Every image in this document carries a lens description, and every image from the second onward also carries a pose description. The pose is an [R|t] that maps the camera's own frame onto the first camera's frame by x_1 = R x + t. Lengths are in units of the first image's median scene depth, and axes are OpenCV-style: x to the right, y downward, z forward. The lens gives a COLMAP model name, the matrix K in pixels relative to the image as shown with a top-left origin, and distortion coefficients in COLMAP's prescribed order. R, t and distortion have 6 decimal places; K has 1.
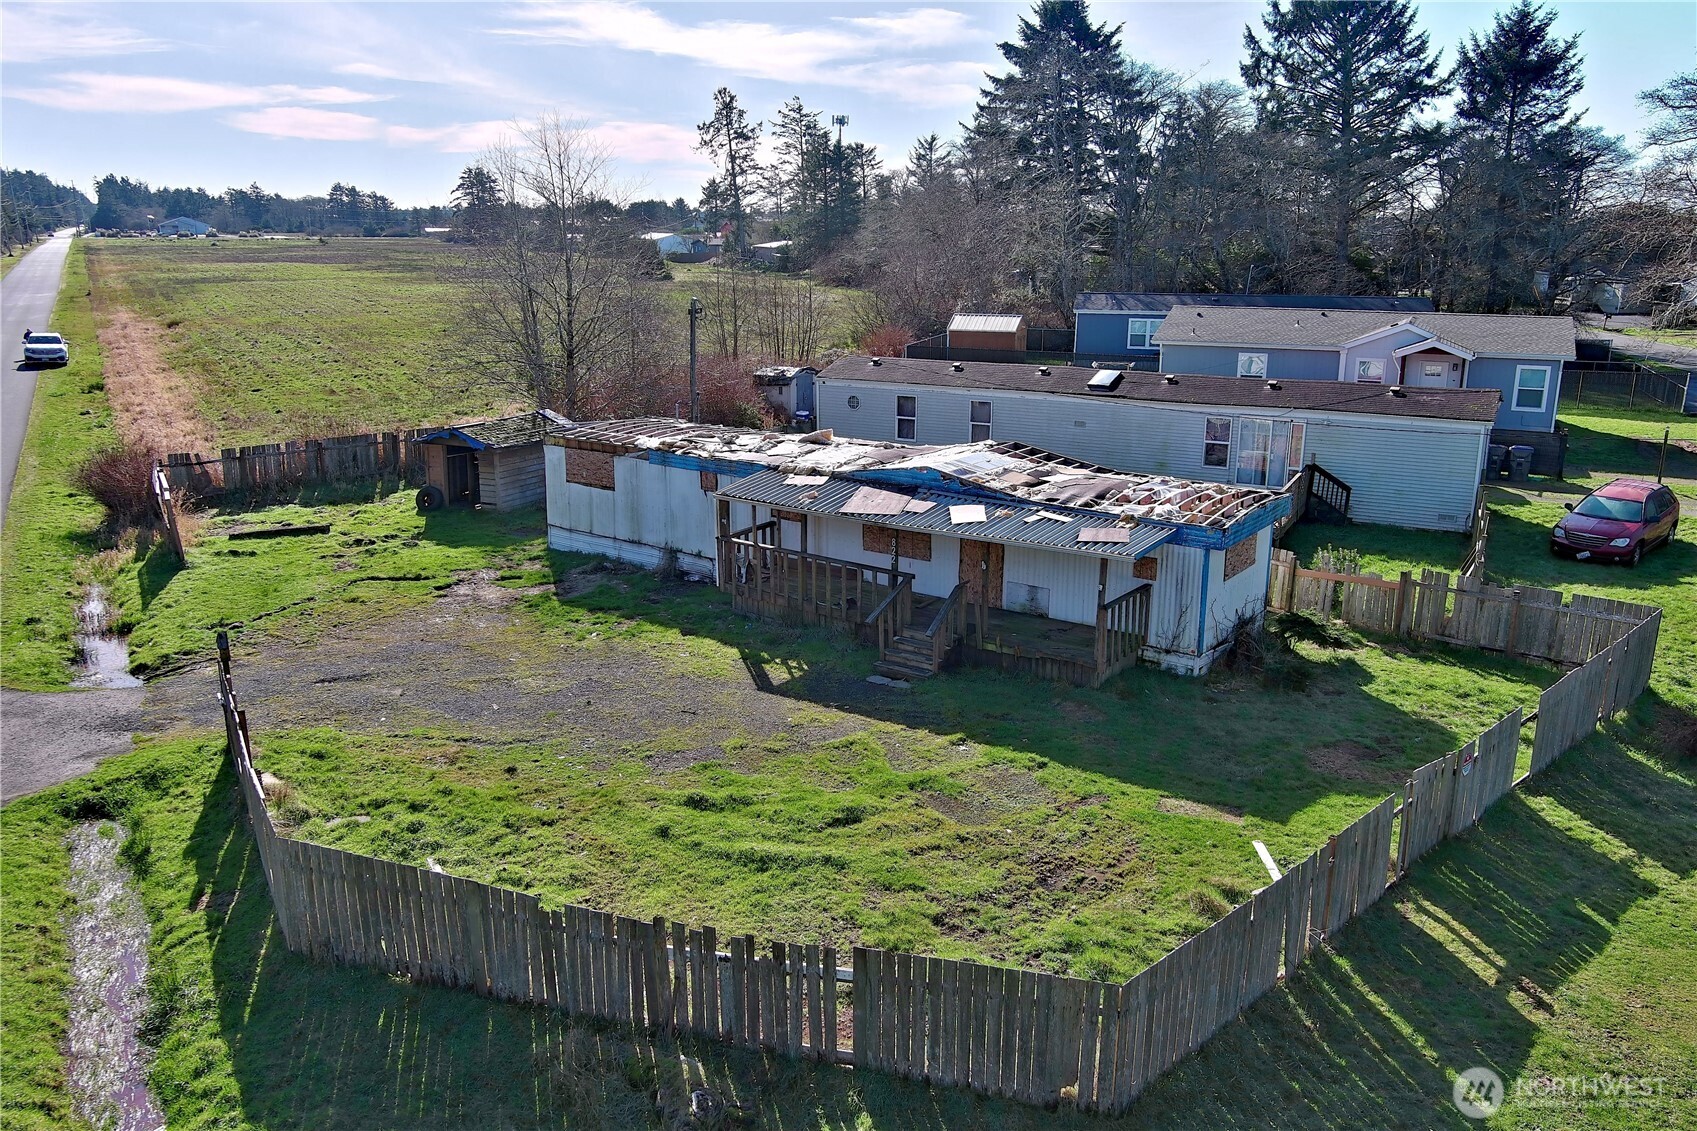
lens RADIAL K [[1315.6, 0, 852.0], [0, 1315.6, 560.5], [0, 0, 1]] dist [0.020776, -0.015728]
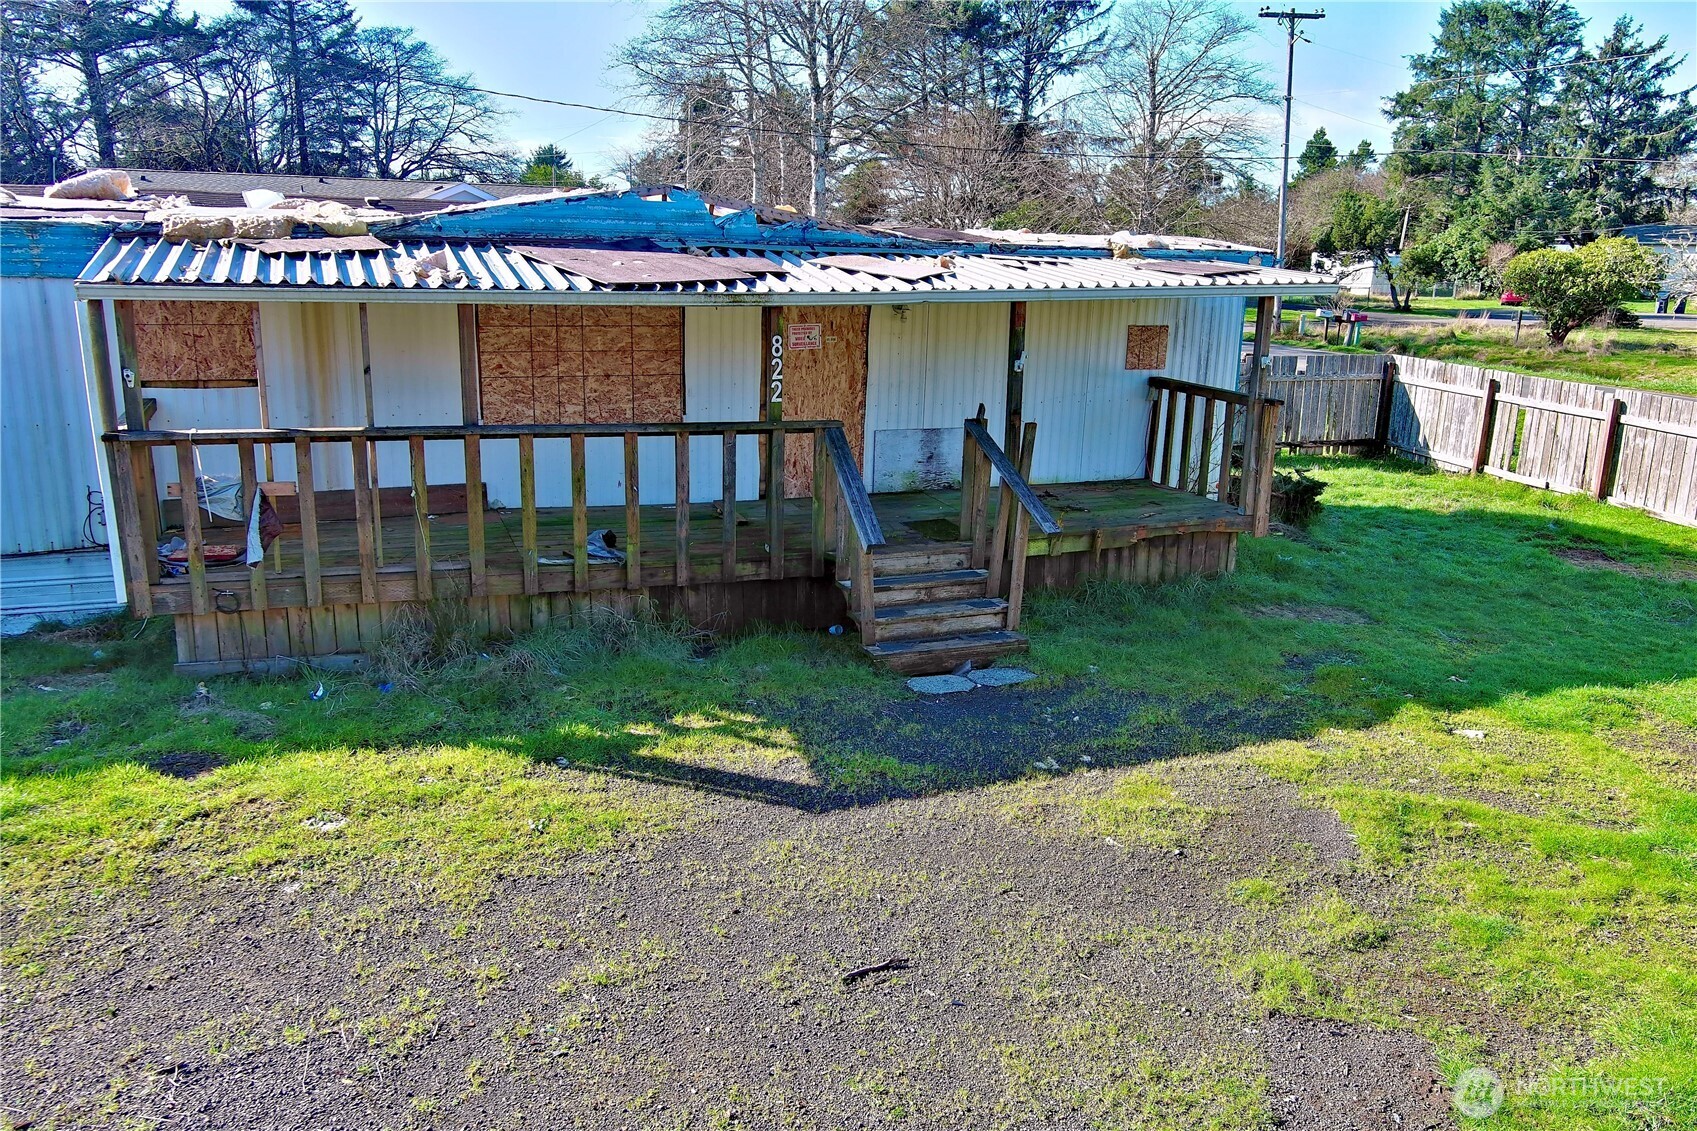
lens RADIAL K [[1315.6, 0, 847.8], [0, 1315.6, 563.9], [0, 0, 1]] dist [0.020776, -0.015728]
pose [[0.552142, -0.192976, 0.811110, -0.219458], [0.190624, 0.976296, 0.102514, 0.009907], [-0.811666, 0.098015, 0.575840, 0.597364]]
